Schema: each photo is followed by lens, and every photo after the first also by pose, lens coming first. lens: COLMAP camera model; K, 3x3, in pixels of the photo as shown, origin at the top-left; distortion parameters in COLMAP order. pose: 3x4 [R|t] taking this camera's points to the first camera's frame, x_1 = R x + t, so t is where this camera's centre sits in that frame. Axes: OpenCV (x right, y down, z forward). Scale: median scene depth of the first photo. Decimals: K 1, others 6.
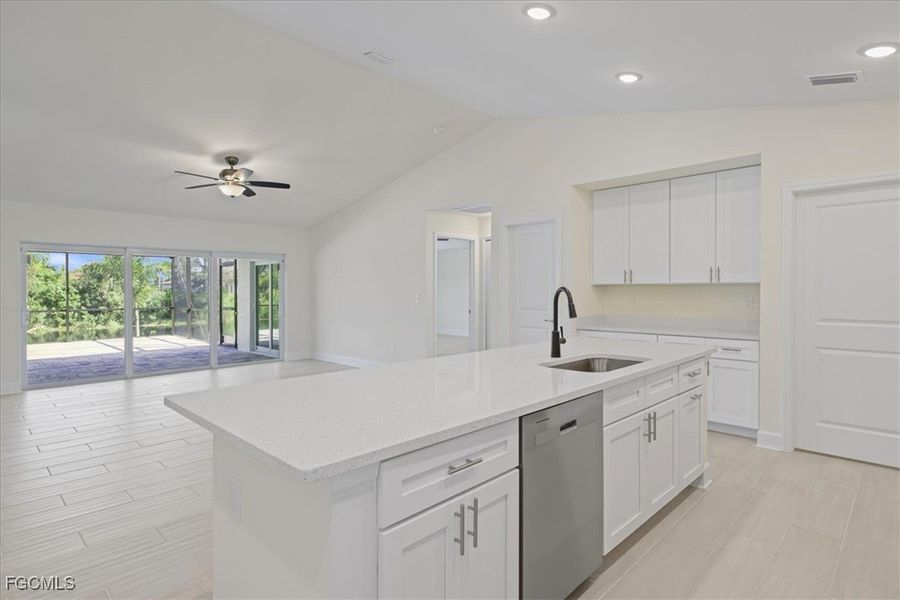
lens RADIAL K [[477.4, 0, 448.7], [0, 477.4, 291.7], [0, 0, 1]] dist [0.002007, 0.000480]
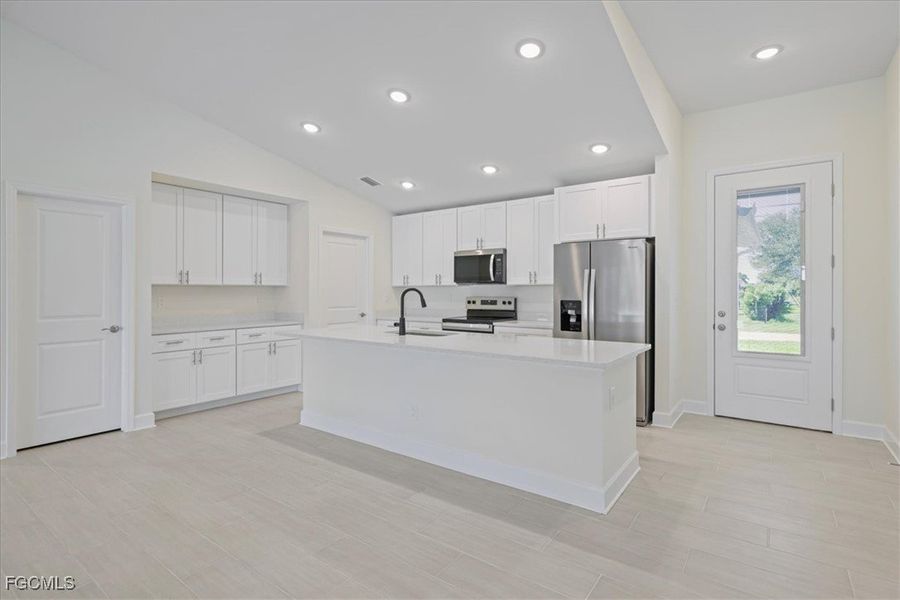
lens RADIAL K [[434.0, 0, 450.0], [0, 434.0, 300.0], [0, 0, 1]] dist [0.000172, 0.000108]
pose [[-0.139018, -0.020245, 0.990083, -0.689447], [0.007004, 0.999746, 0.021426, 0.000599], [-0.990265, 0.009913, -0.138841, 0.643509]]
